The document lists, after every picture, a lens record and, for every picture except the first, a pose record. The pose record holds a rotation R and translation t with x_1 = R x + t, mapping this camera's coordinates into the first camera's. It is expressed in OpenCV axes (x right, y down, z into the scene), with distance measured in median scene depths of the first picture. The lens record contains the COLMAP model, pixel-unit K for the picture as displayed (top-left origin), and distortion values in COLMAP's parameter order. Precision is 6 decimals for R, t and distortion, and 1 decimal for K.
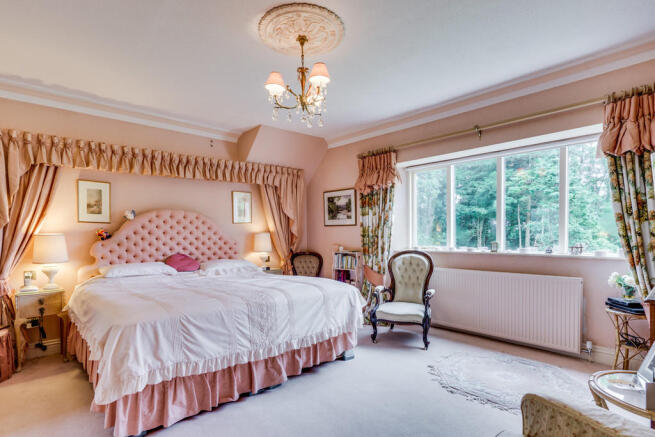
lens RADIAL K [[331.3, 0, 327.5], [0, 331.3, 242.6], [0, 0, 1]] dist [0.000114, -0.000026]
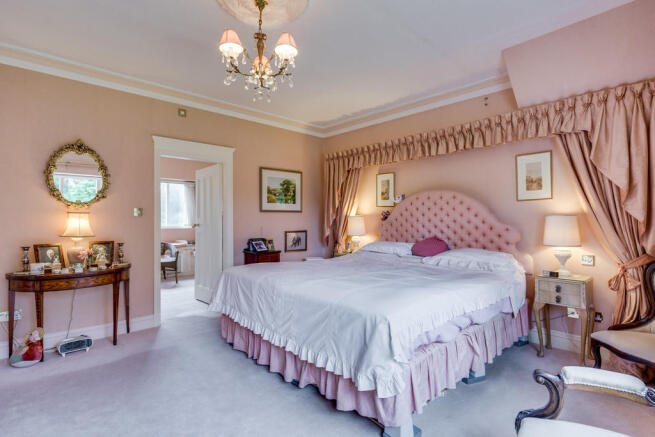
lens RADIAL K [[323.2, 0, 327.5], [0, 323.2, 218.5], [0, 0, 1]] dist [0.000152, 0.000040]
pose [[0.013912, 0.016831, -0.999762, 0.513247], [-0.018448, 0.999692, 0.016573, -0.031043], [0.999733, 0.018213, 0.014218, 0.751082]]
